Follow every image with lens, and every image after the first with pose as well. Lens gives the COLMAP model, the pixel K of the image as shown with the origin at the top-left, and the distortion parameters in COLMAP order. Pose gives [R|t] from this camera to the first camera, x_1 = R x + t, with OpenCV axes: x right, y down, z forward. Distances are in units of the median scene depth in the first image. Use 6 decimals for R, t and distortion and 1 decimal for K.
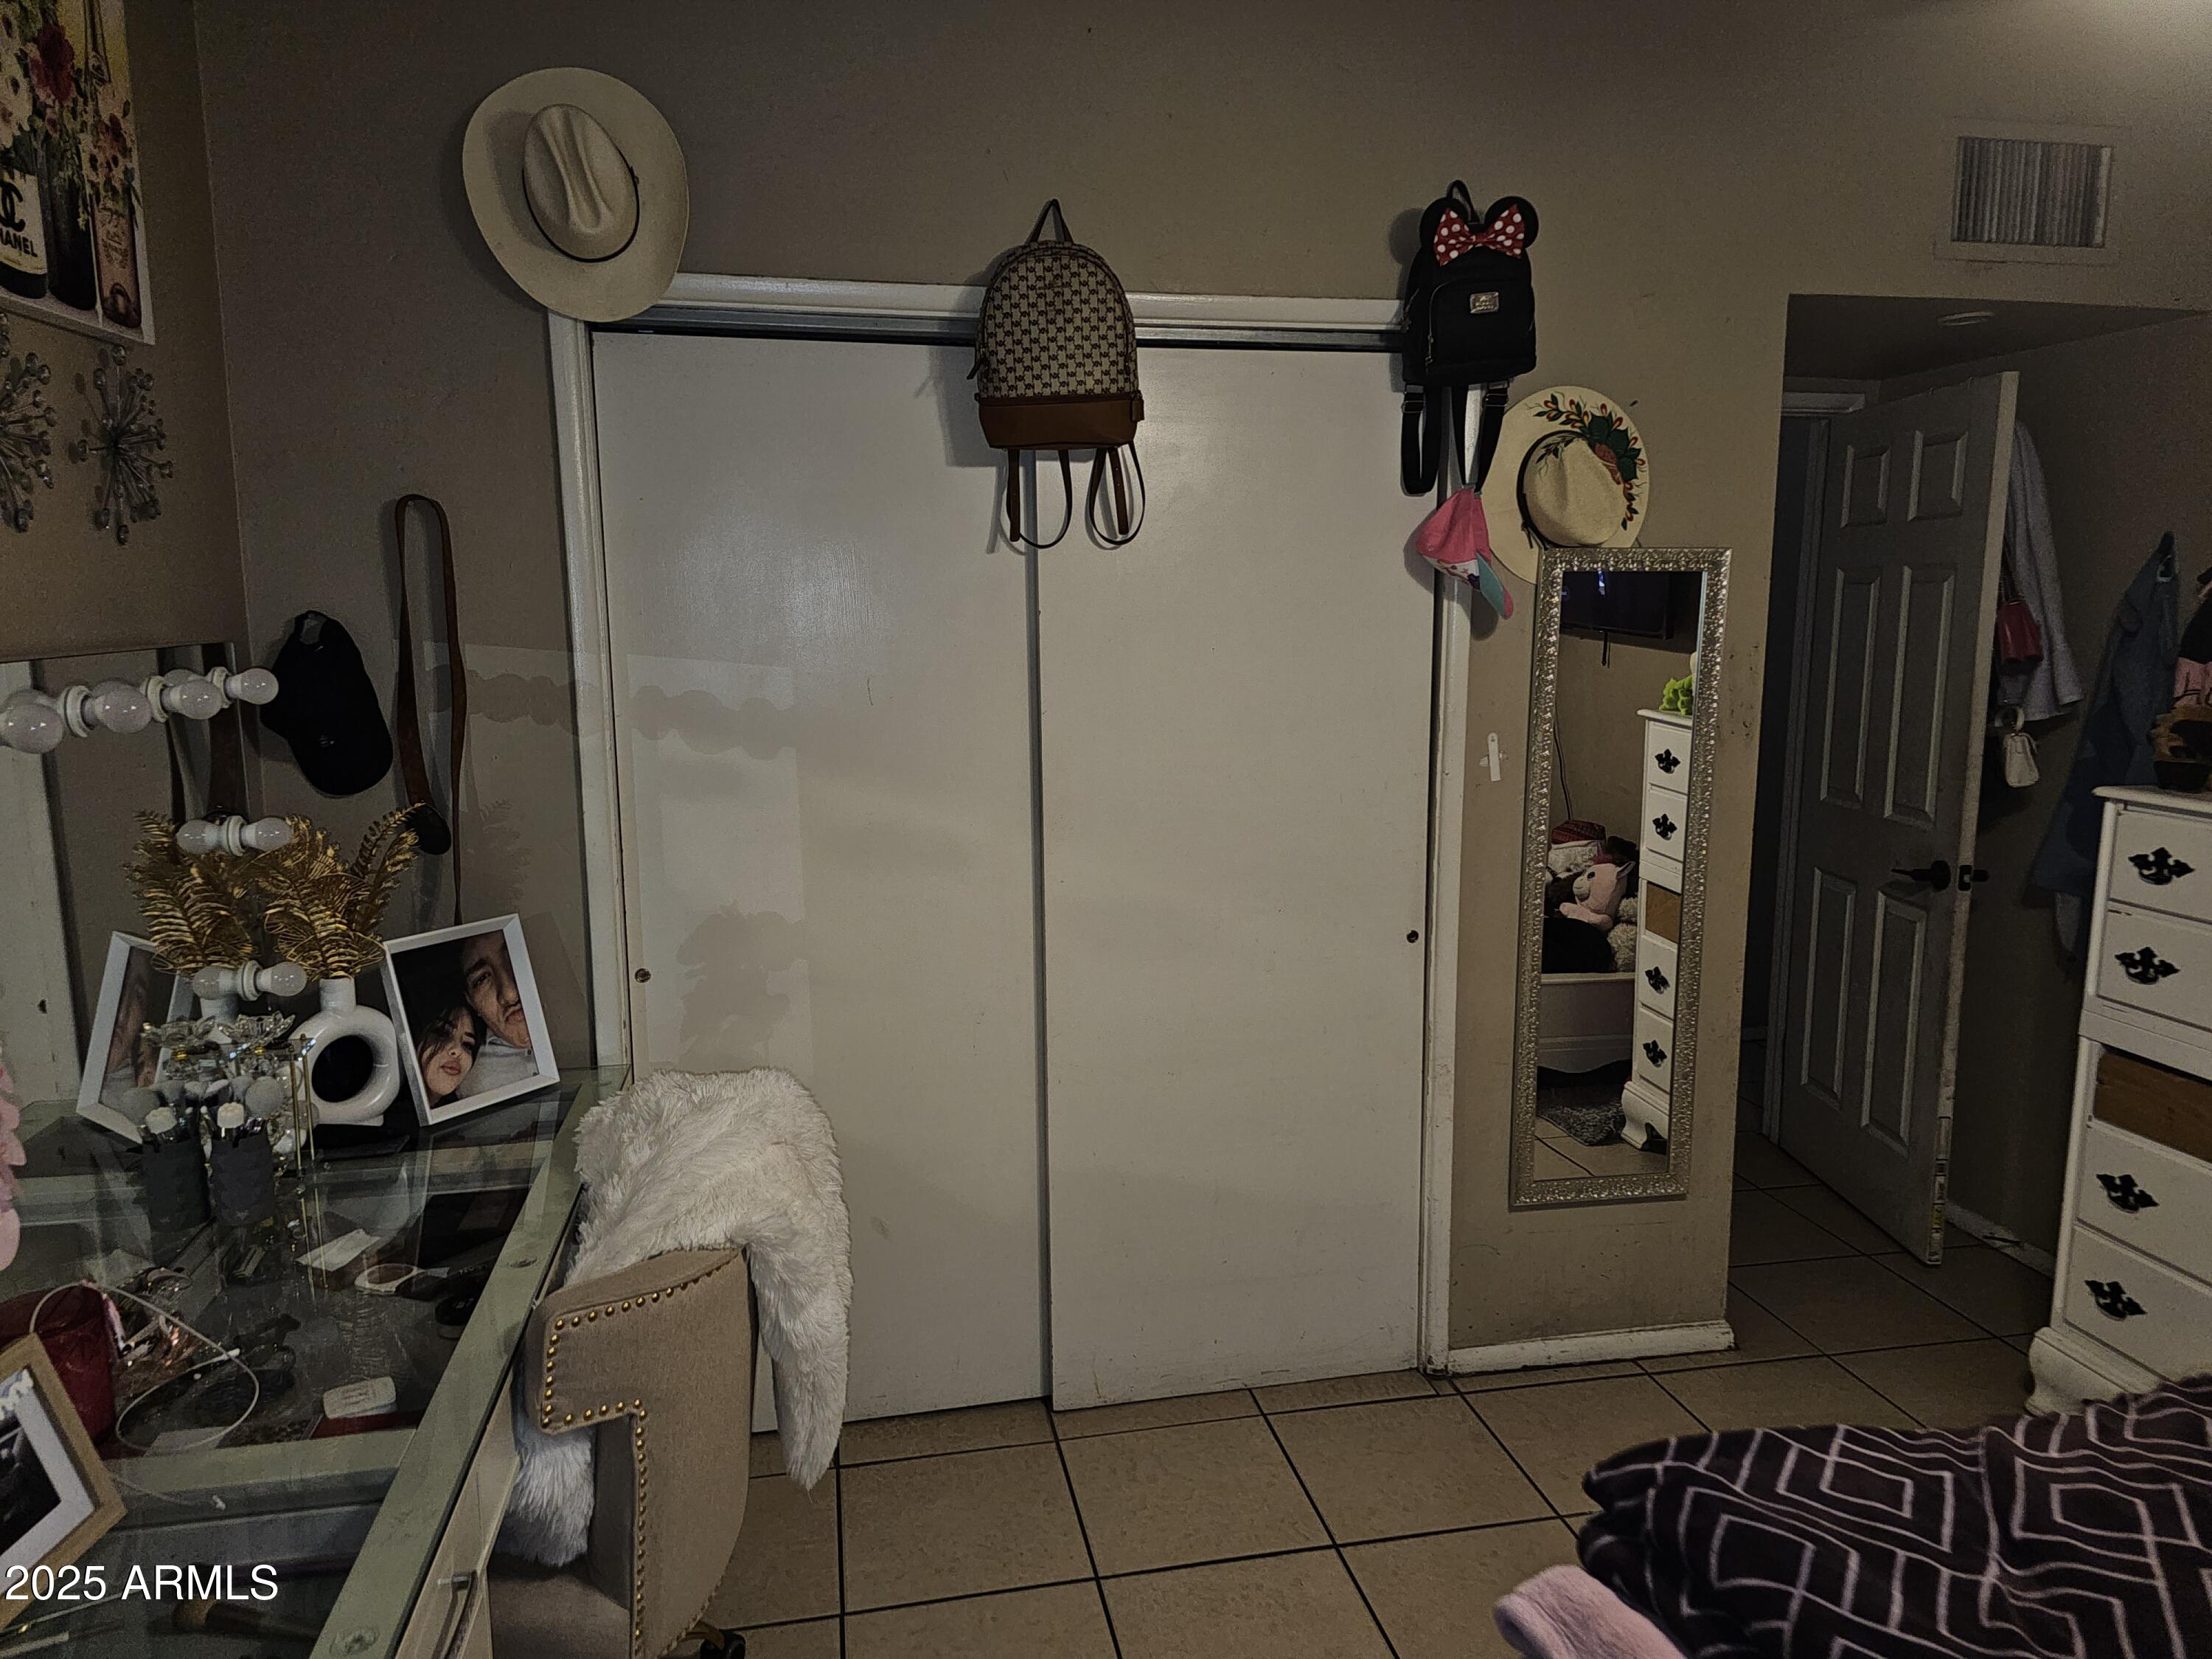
lens RADIAL K [[1468.3, 0, 1100.1], [0, 1468.3, 843.7], [0, 0, 1]] dist [0.076407, -0.068002]
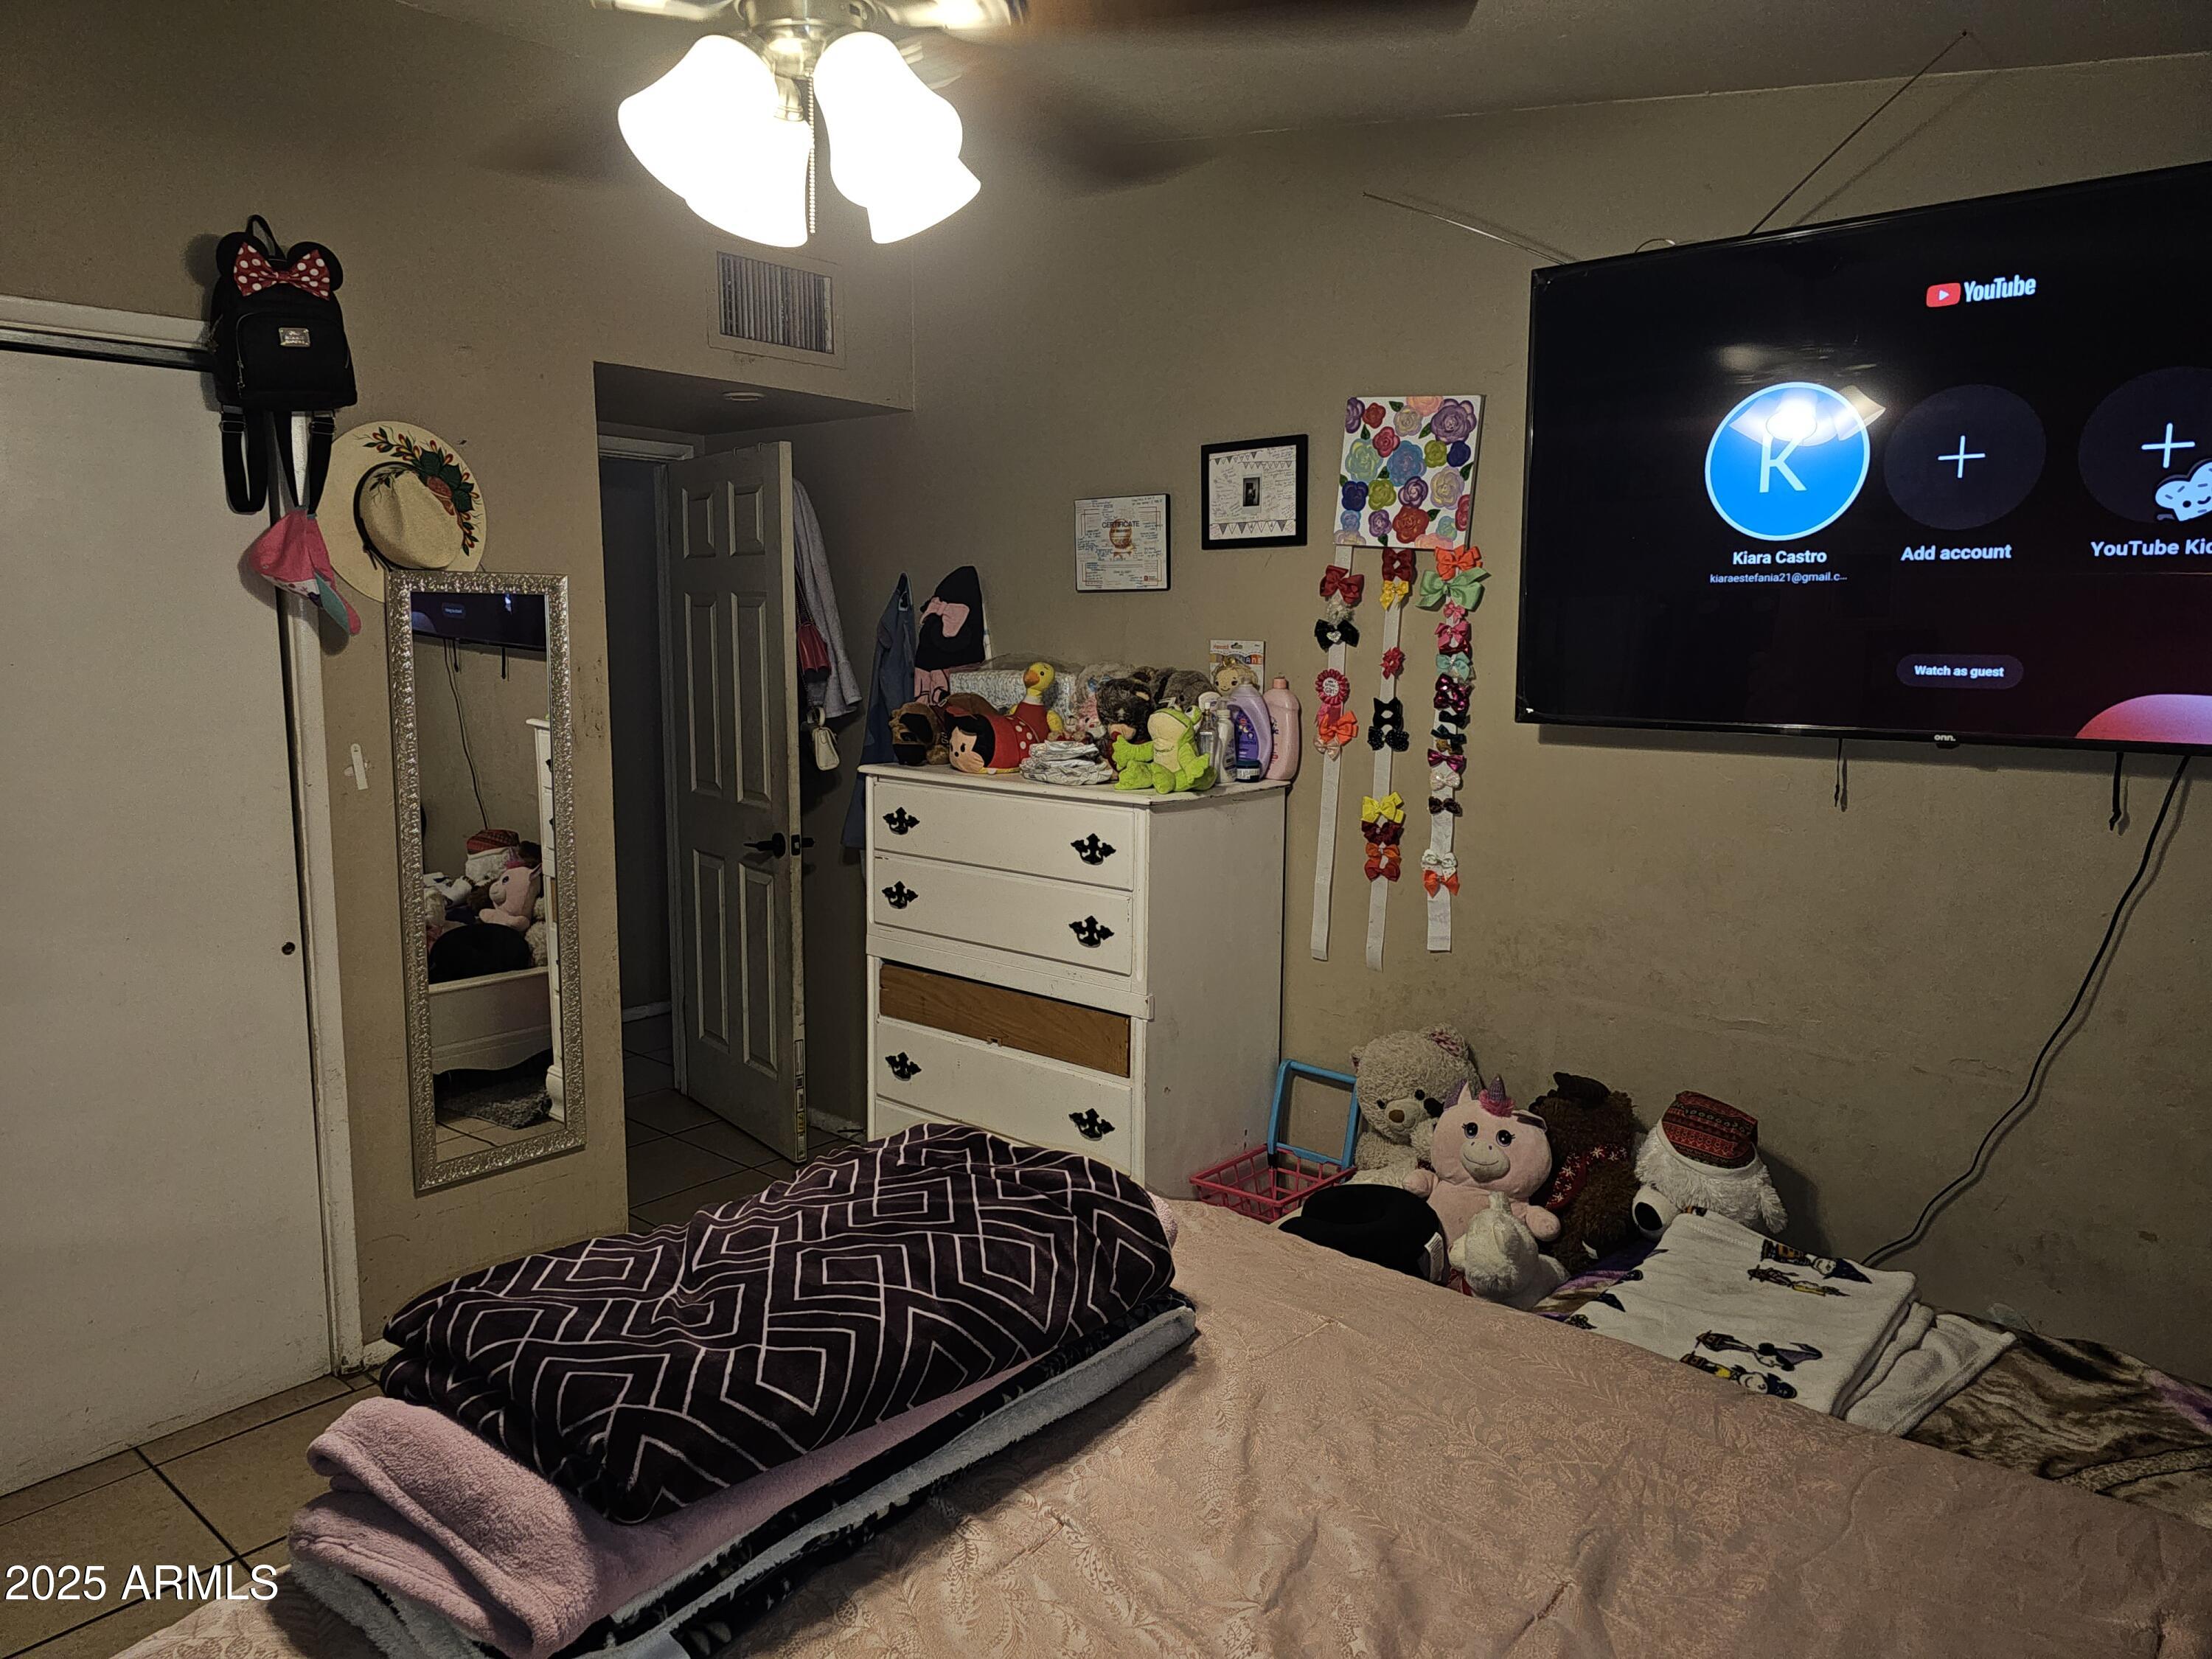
lens RADIAL K [[1492.2, 0, 1110.8], [0, 1492.2, 815.5], [0, 0, 1]] dist [0.062139, -0.062271]
pose [[0.783231, -0.075614, 0.617116, 0.022511], [0.092771, 0.995678, 0.004255, 0.020744], [-0.614771, 0.053918, 0.786861, -0.167808]]
